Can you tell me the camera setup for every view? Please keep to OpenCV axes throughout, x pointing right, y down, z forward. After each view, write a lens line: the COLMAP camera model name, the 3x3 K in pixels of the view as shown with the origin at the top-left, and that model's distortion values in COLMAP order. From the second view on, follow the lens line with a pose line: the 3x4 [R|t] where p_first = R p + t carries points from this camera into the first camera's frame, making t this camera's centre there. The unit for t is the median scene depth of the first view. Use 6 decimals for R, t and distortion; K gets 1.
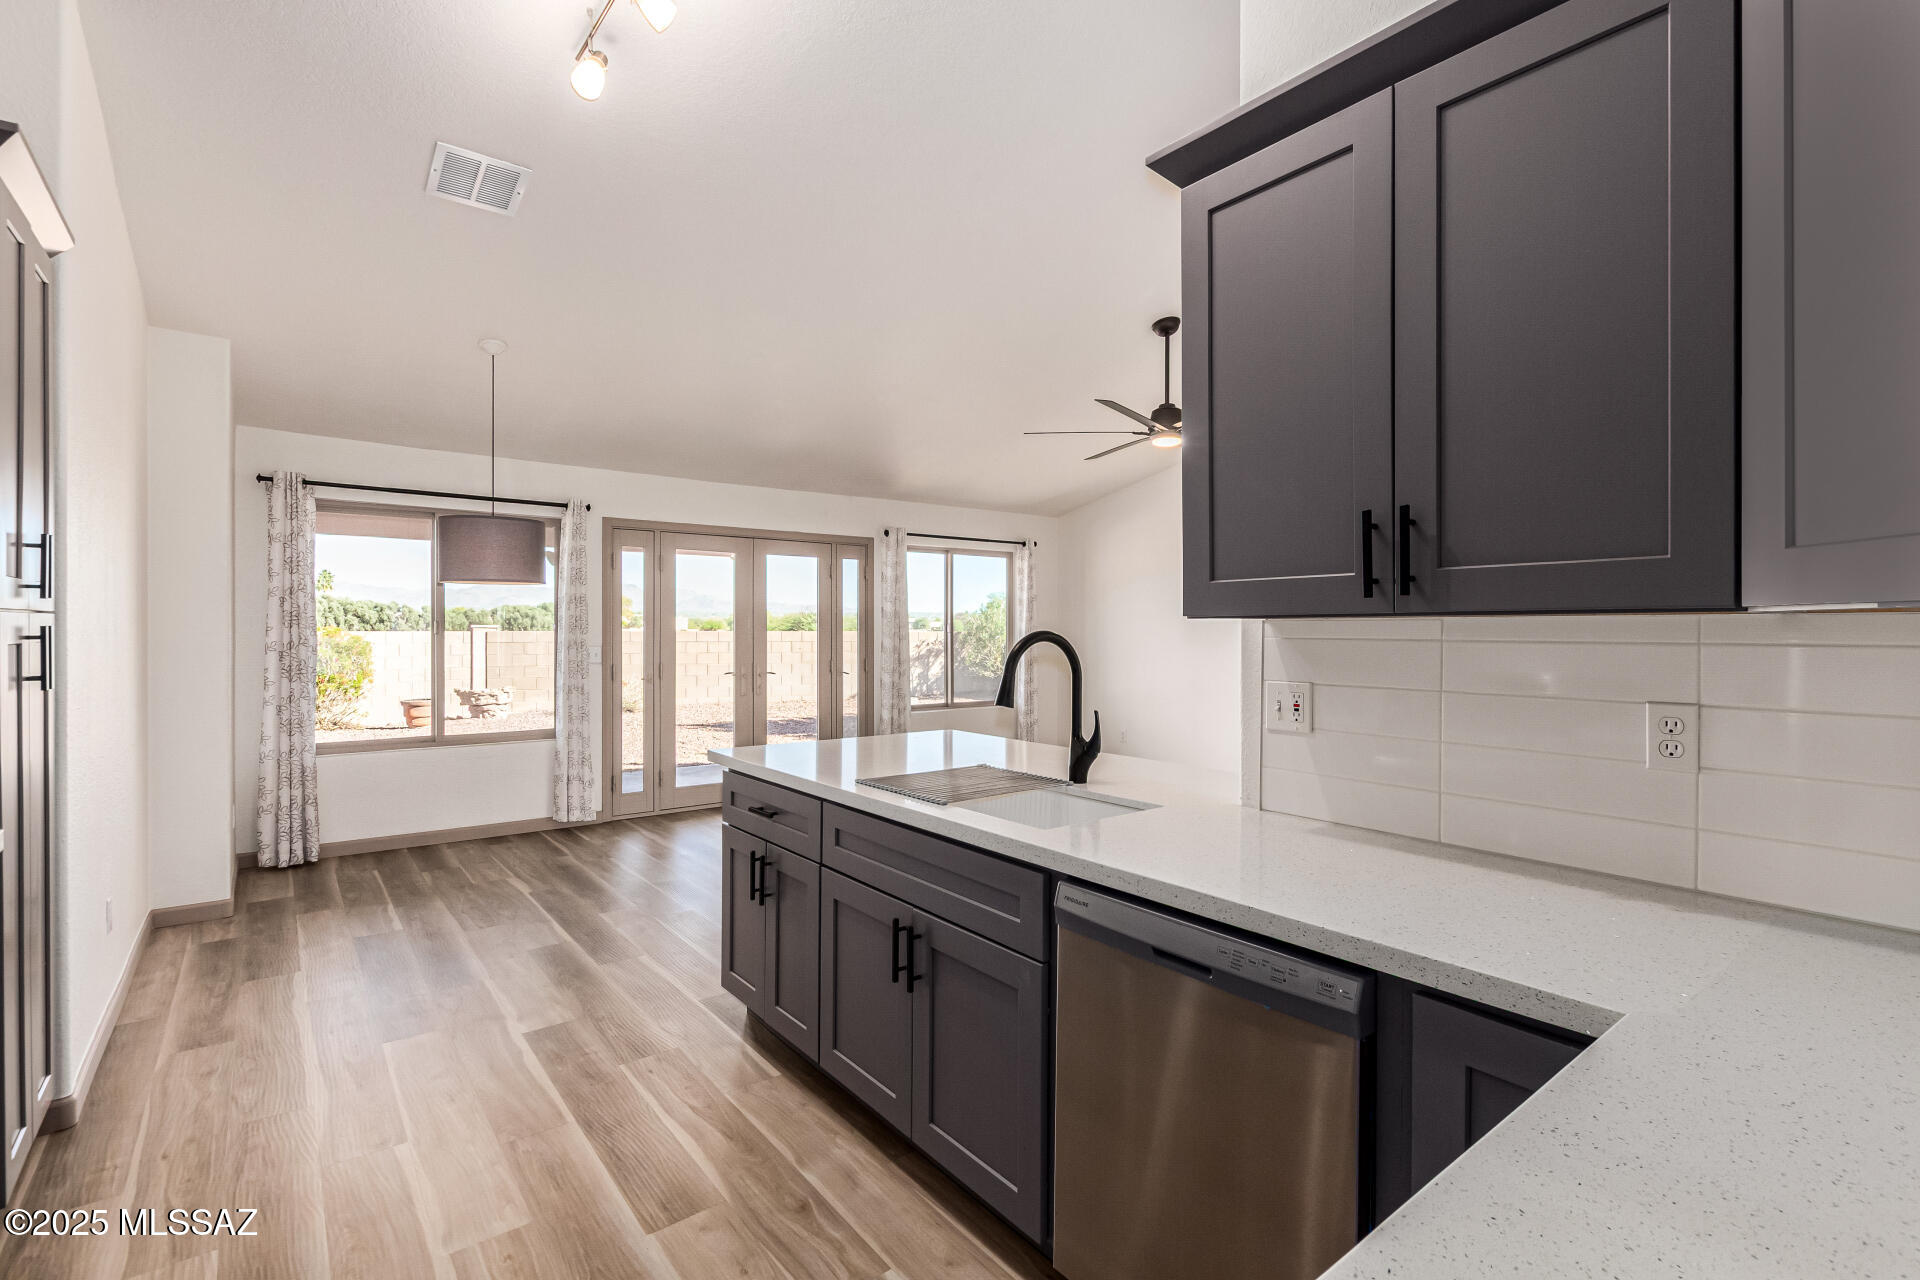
lens RADIAL K [[878.6, 0, 971.2], [0, 878.6, 631.5], [0, 0, 1]] dist [0.007454, -0.004184]
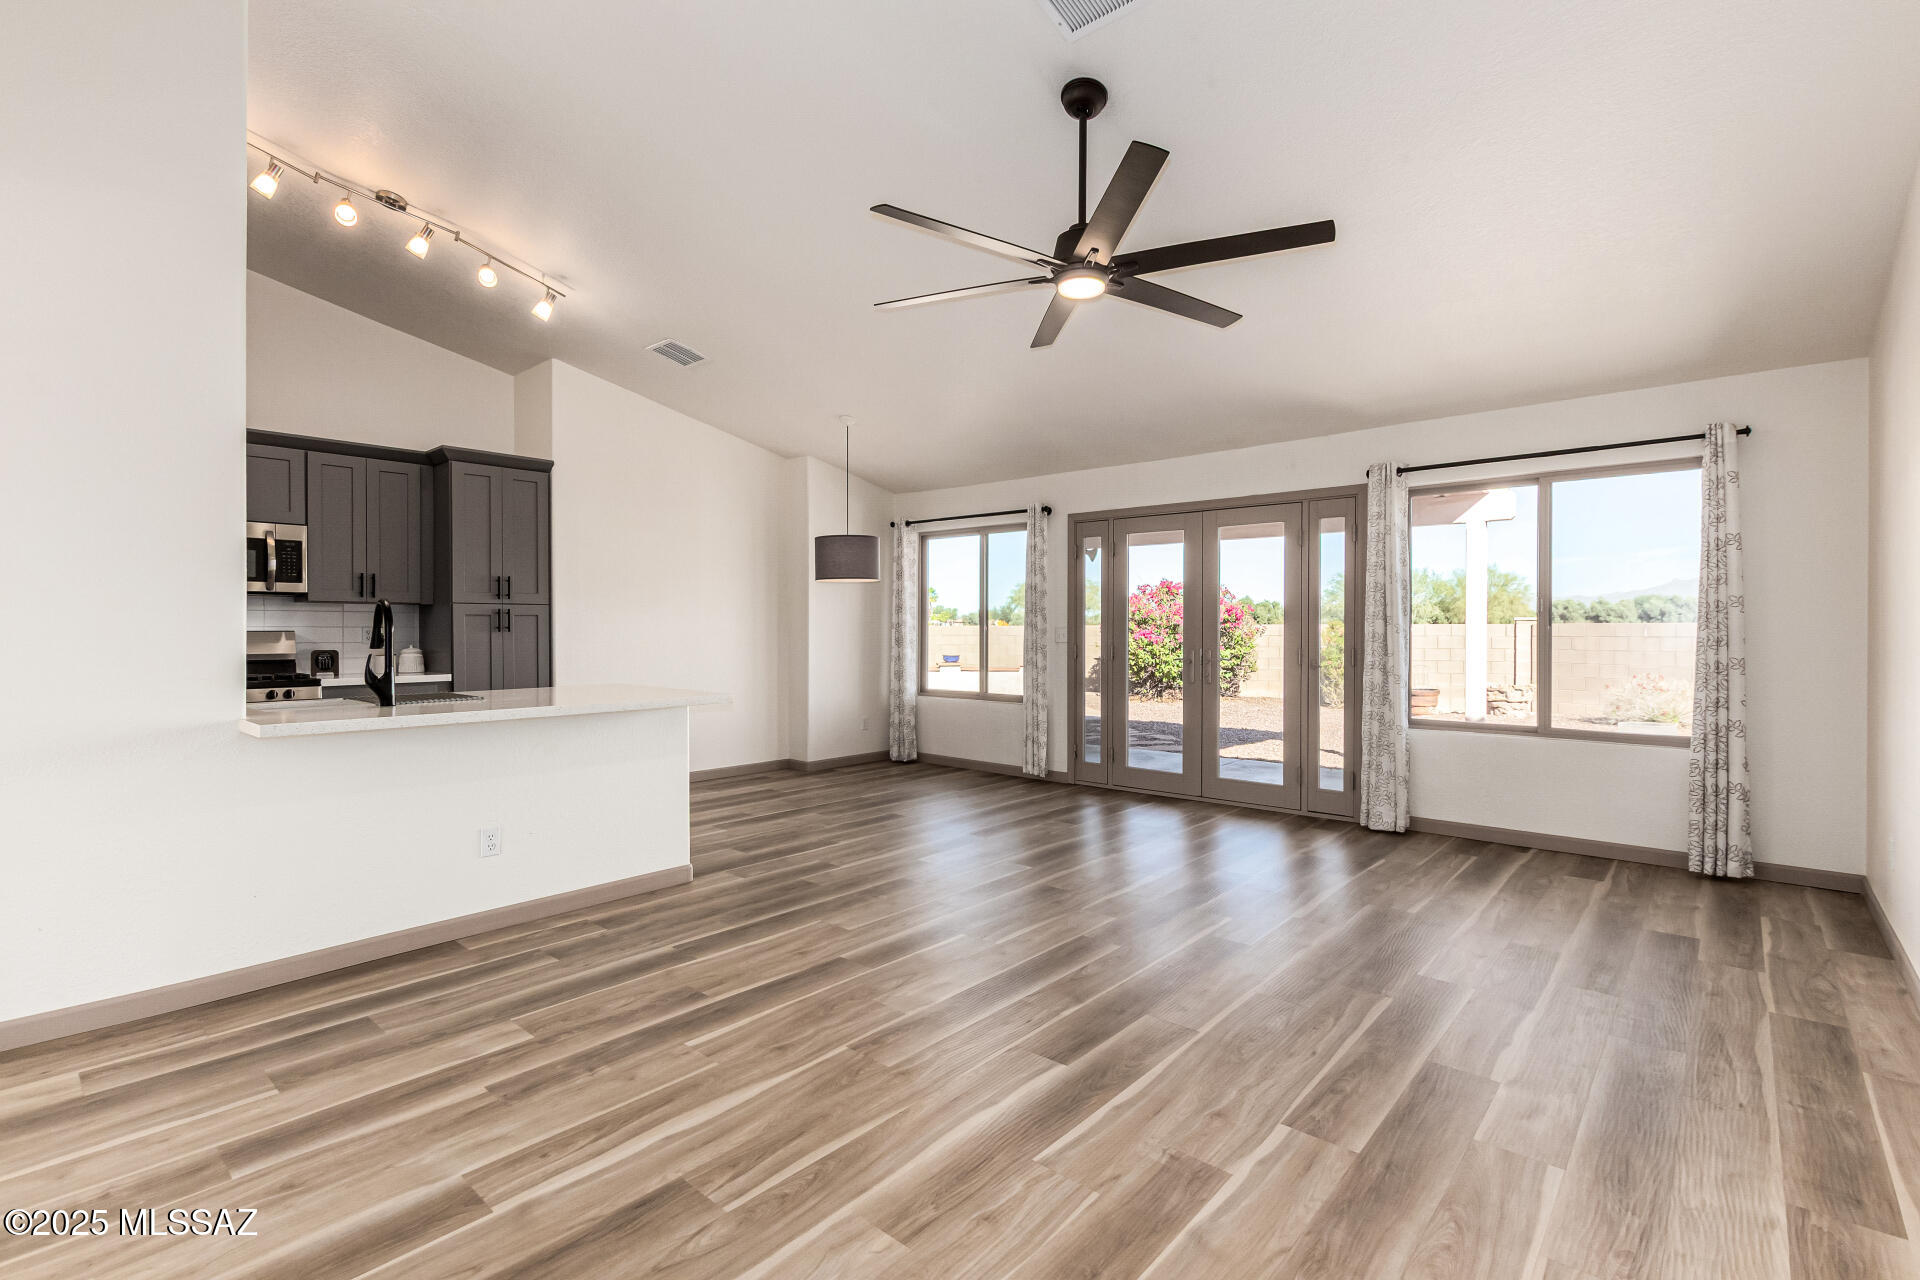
lens RADIAL K [[878.6, 0, 959.7], [0, 878.6, 625.1], [0, 0, 1]] dist [0.007454, -0.004184]
pose [[0.175365, -0.005375, -0.984489, 1.171296], [-0.002317, 0.999980, -0.005872, 0.034521], [0.984501, 0.003311, 0.175349, 1.158868]]
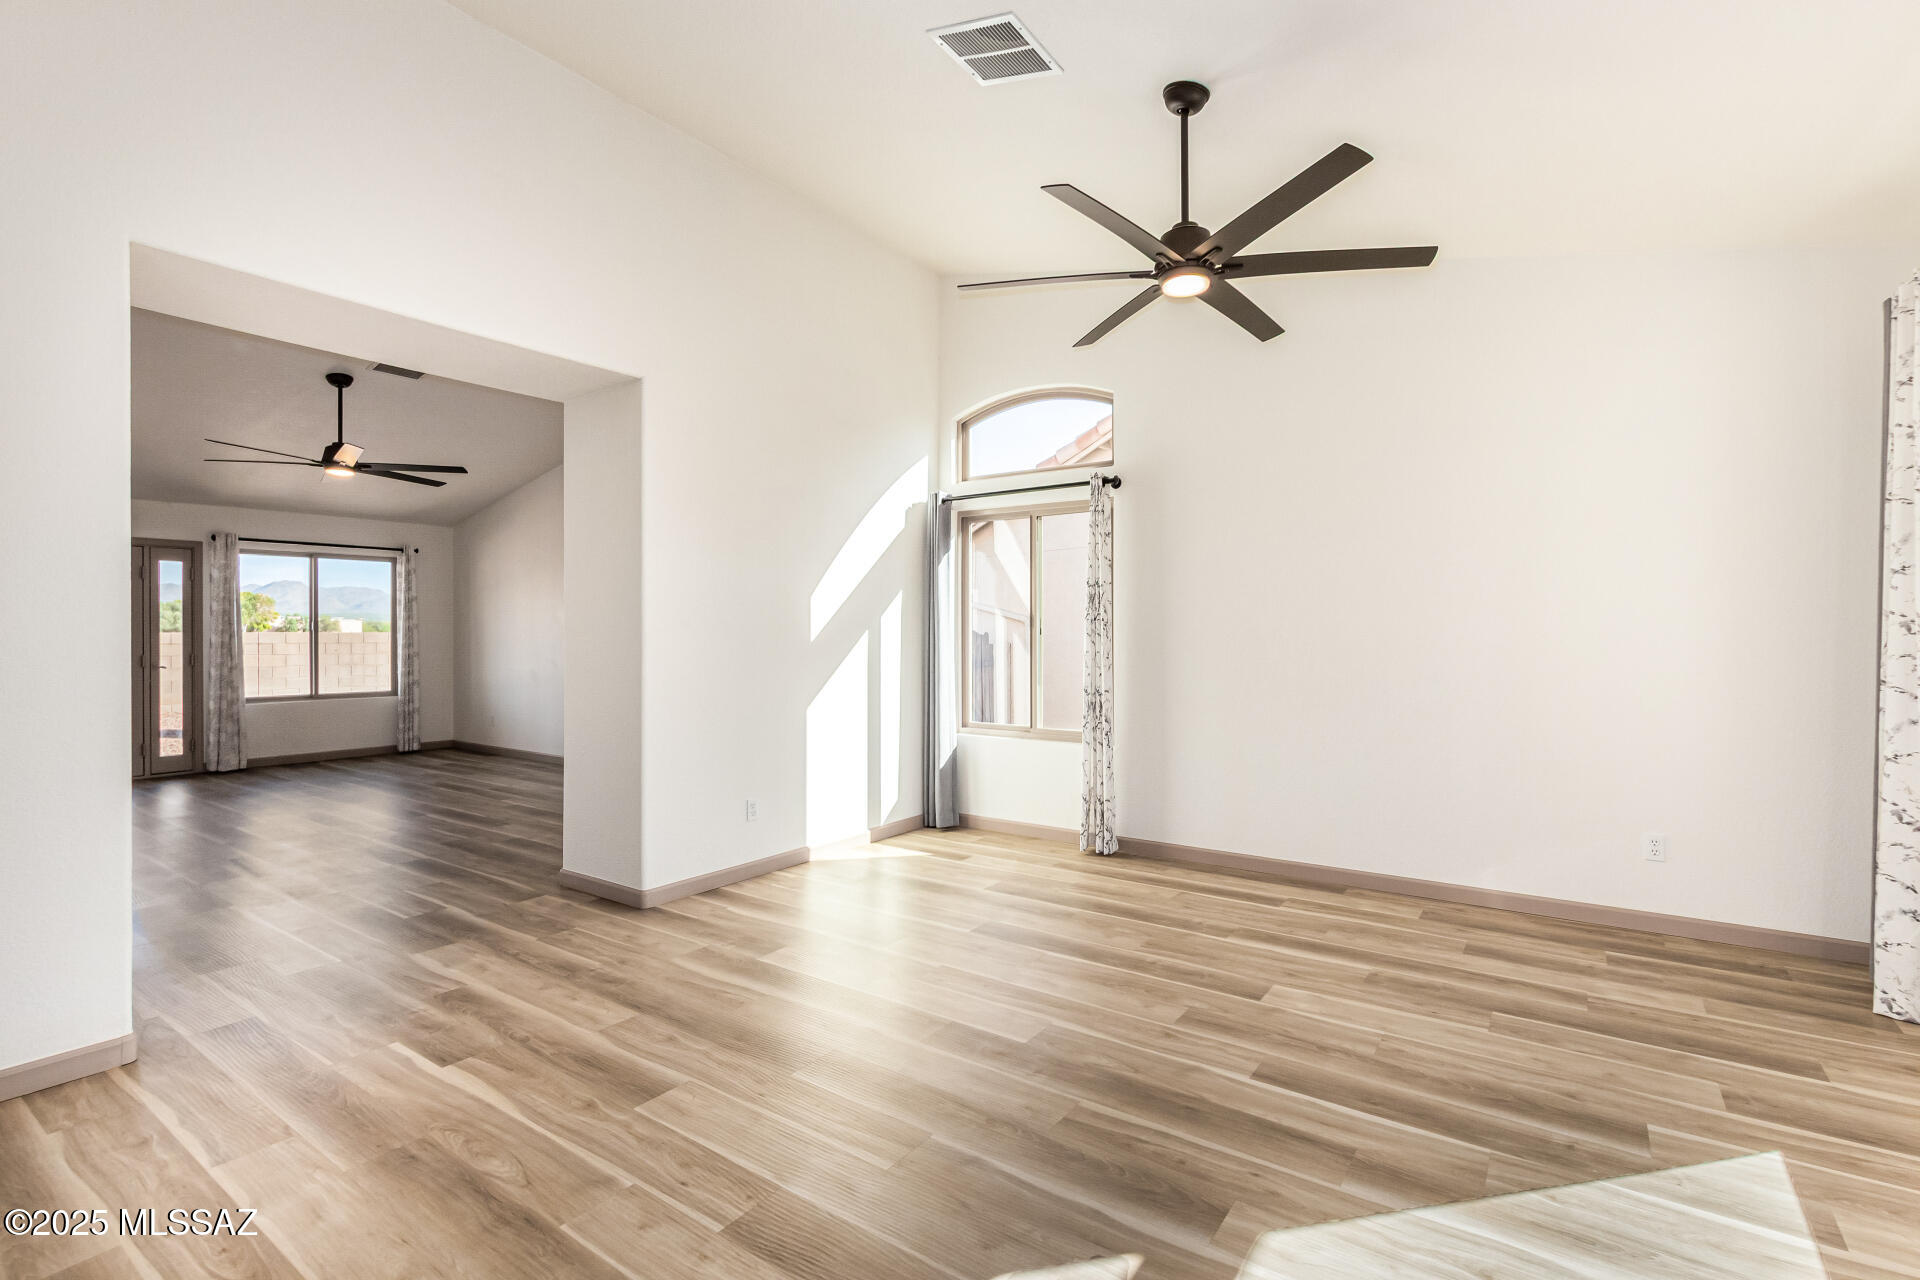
lens RADIAL K [[878.6, 0, 969.5], [0, 878.6, 631.6], [0, 0, 1]] dist [0.007454, -0.004184]
pose [[0.958638, -0.002591, 0.284616, 1.028180], [0.003797, 0.999986, -0.003685, 0.023402], [-0.284603, 0.004614, 0.958634, -0.635825]]
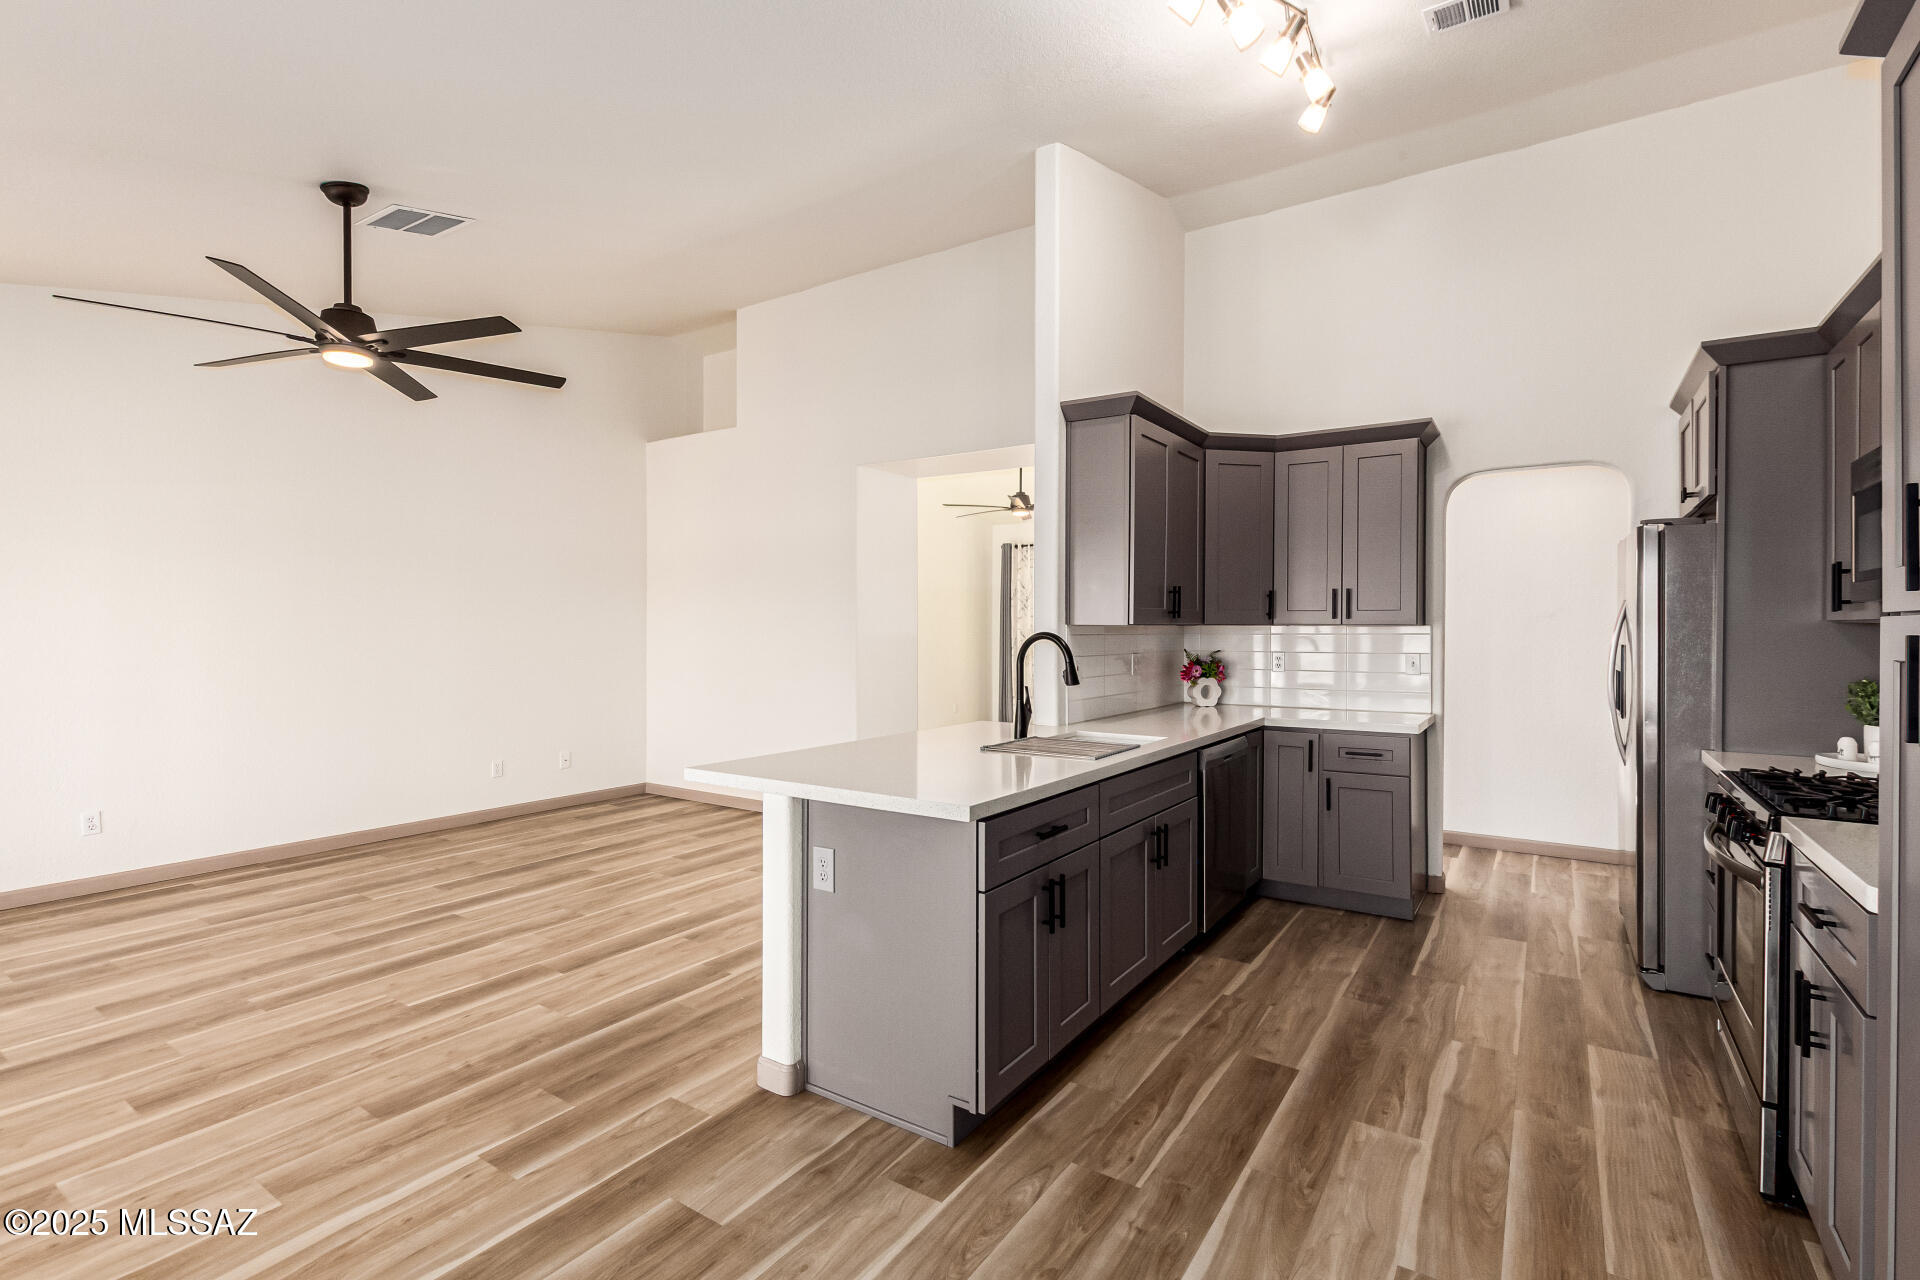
lens RADIAL K [[878.6, 0, 964.5], [0, 878.6, 627.3], [0, 0, 1]] dist [0.007454, -0.004184]
pose [[-0.304598, -0.003150, 0.952476, -0.848807], [0.000557, 0.999994, 0.003485, -0.009532], [-0.952481, 0.001592, -0.304595, 1.070283]]
